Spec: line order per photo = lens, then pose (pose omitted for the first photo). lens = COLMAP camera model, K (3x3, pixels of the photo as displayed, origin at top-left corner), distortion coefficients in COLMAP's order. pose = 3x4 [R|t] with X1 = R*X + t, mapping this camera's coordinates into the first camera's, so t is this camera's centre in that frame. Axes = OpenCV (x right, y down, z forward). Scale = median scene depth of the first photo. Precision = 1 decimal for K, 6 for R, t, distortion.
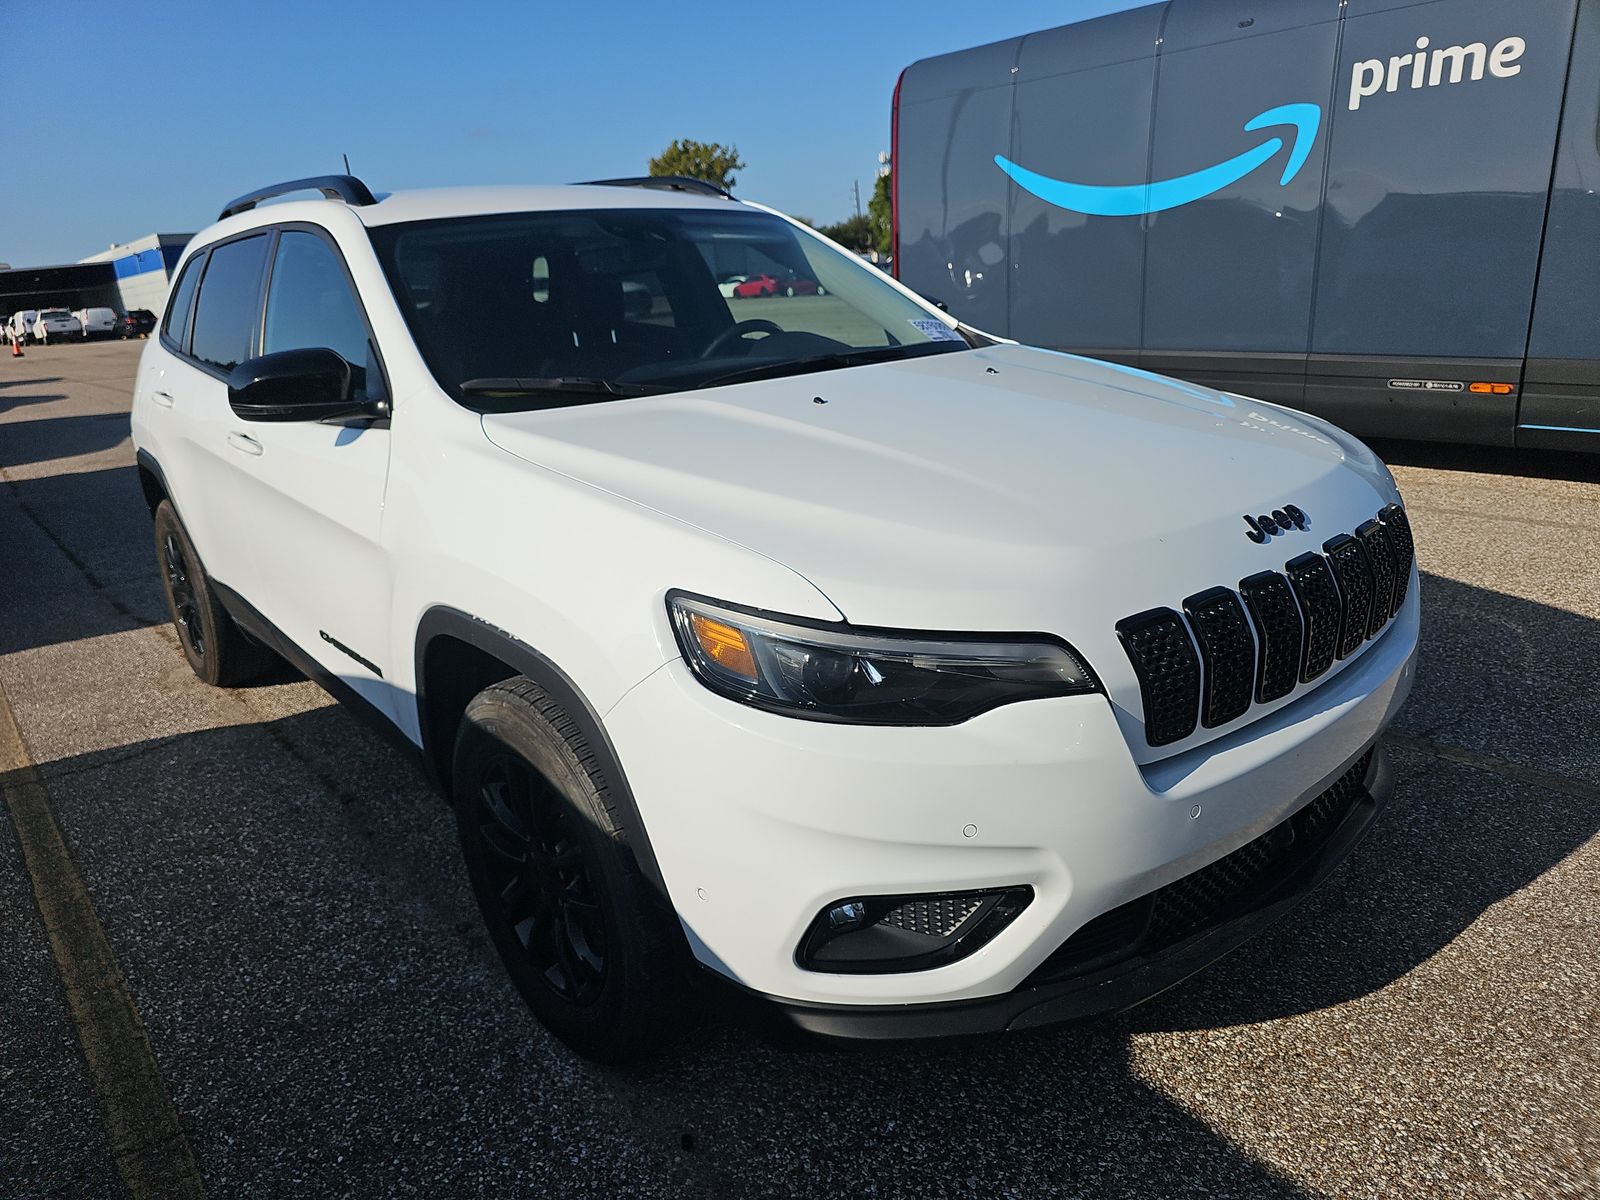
lens RADIAL K [[1055.0, 0, 790.3], [0, 1055.0, 609.4], [0, 0, 1]] dist [0.027855, -0.032566]
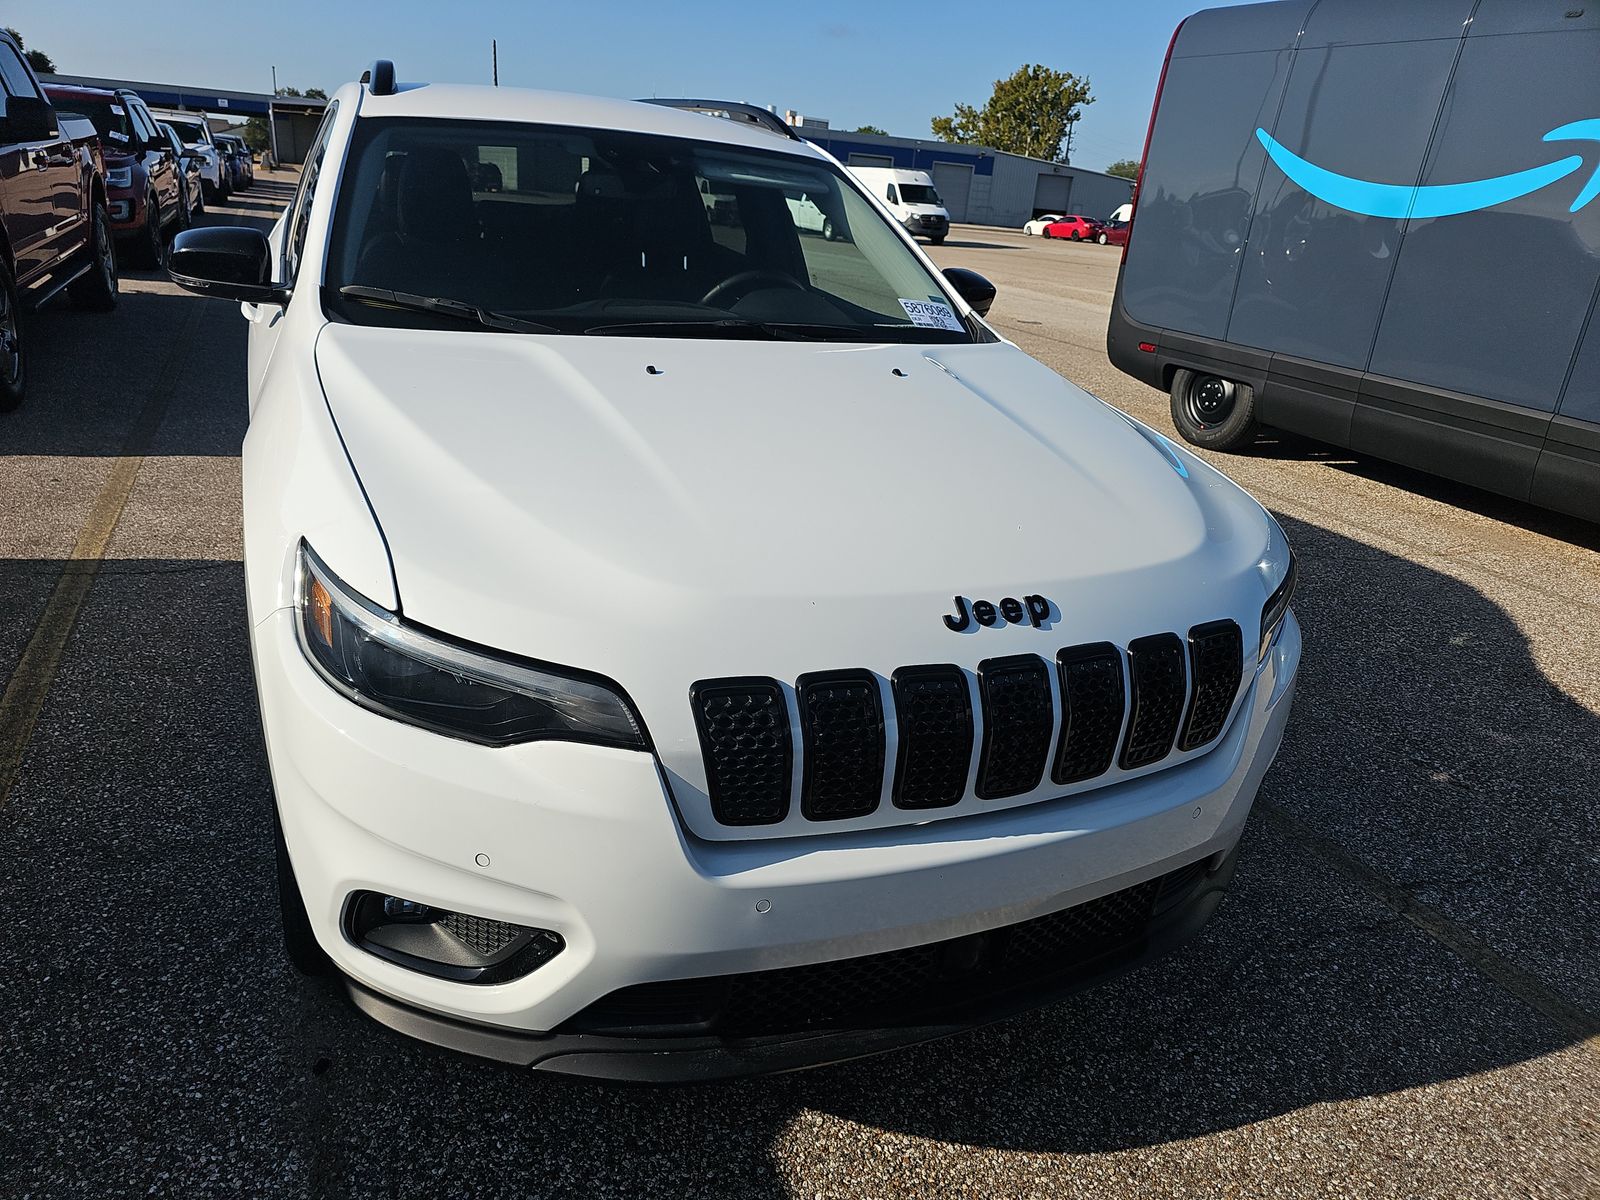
lens RADIAL K [[1055.0, 0, 797.9], [0, 1055.0, 606.7], [0, 0, 1]] dist [0.027855, -0.032566]
pose [[0.950992, 0.230593, -0.206014, 0.362814], [-0.217527, 0.972408, 0.084286, -0.093063], [0.219765, -0.035342, 0.974912, 0.096671]]
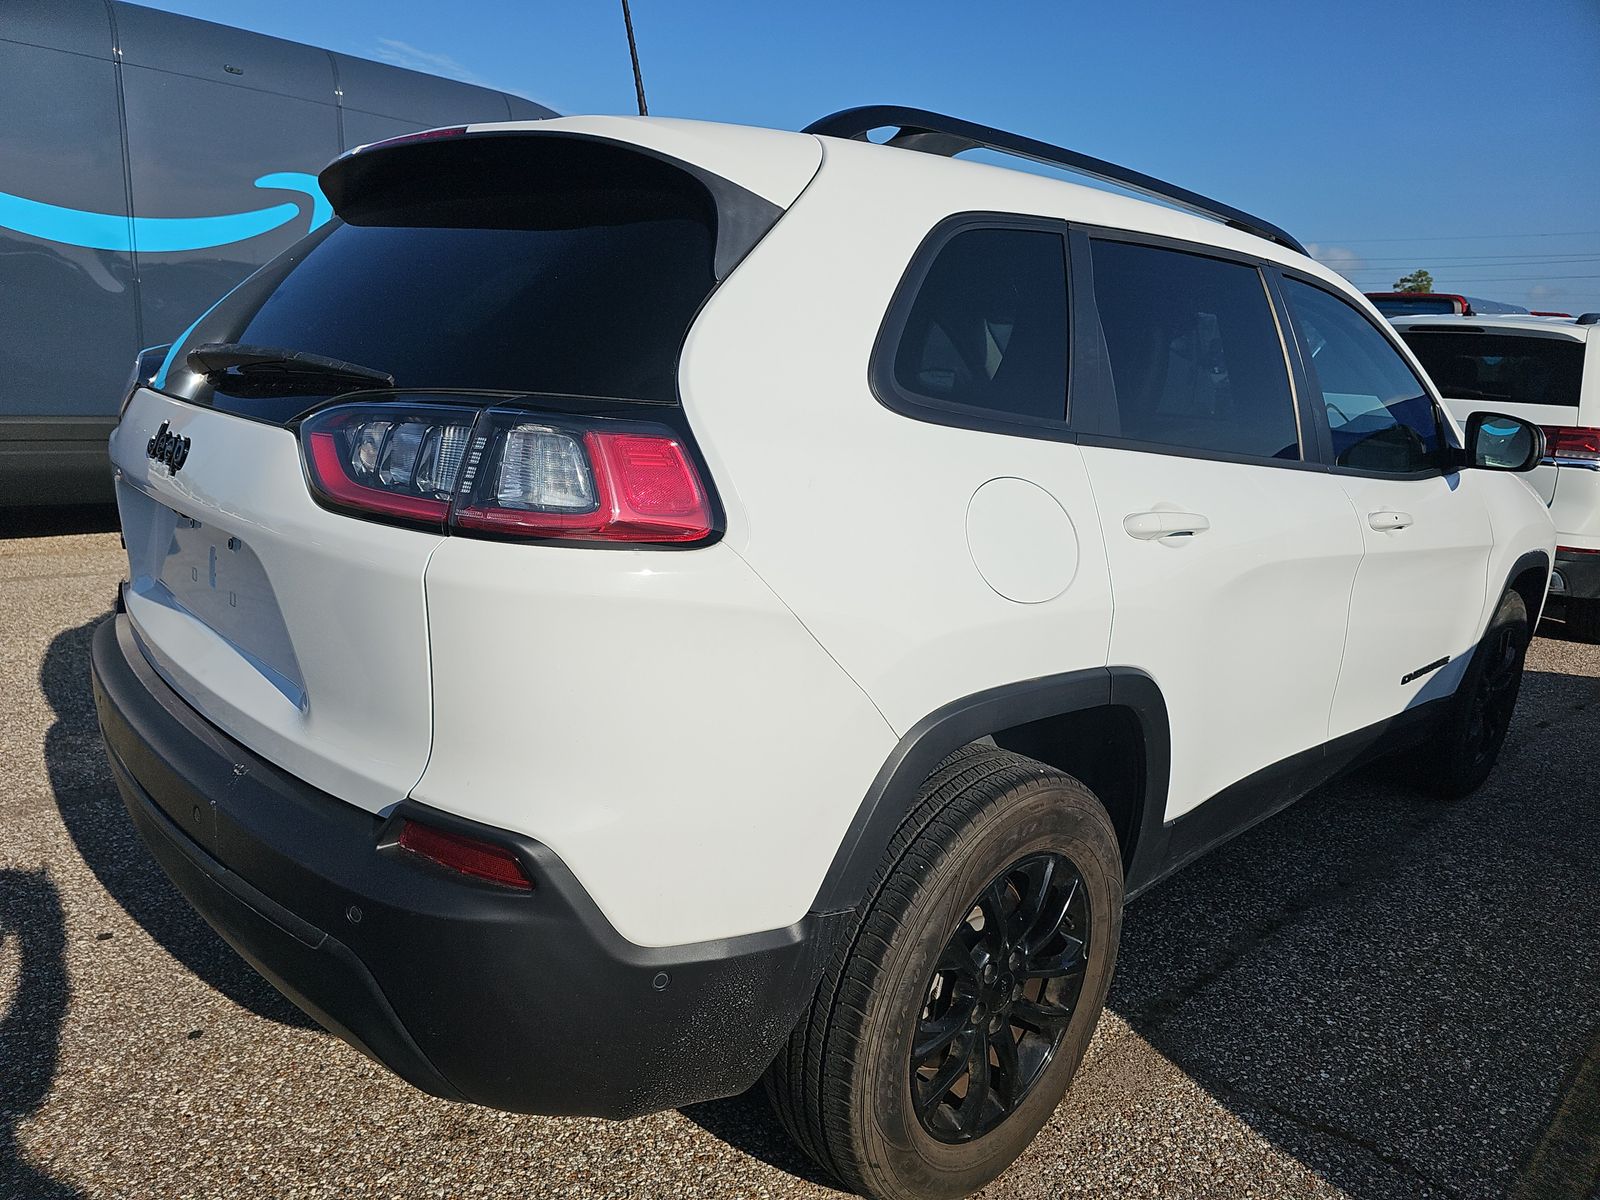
lens RADIAL K [[1055.0, 0, 788.1], [0, 1055.0, 591.9], [0, 0, 1]] dist [0.027855, -0.032566]
pose [[-0.044460, -0.183837, 0.981951, -1.733265], [0.253019, 0.948803, 0.189088, -0.500710], [-0.966439, 0.256860, 0.004330, 1.886290]]
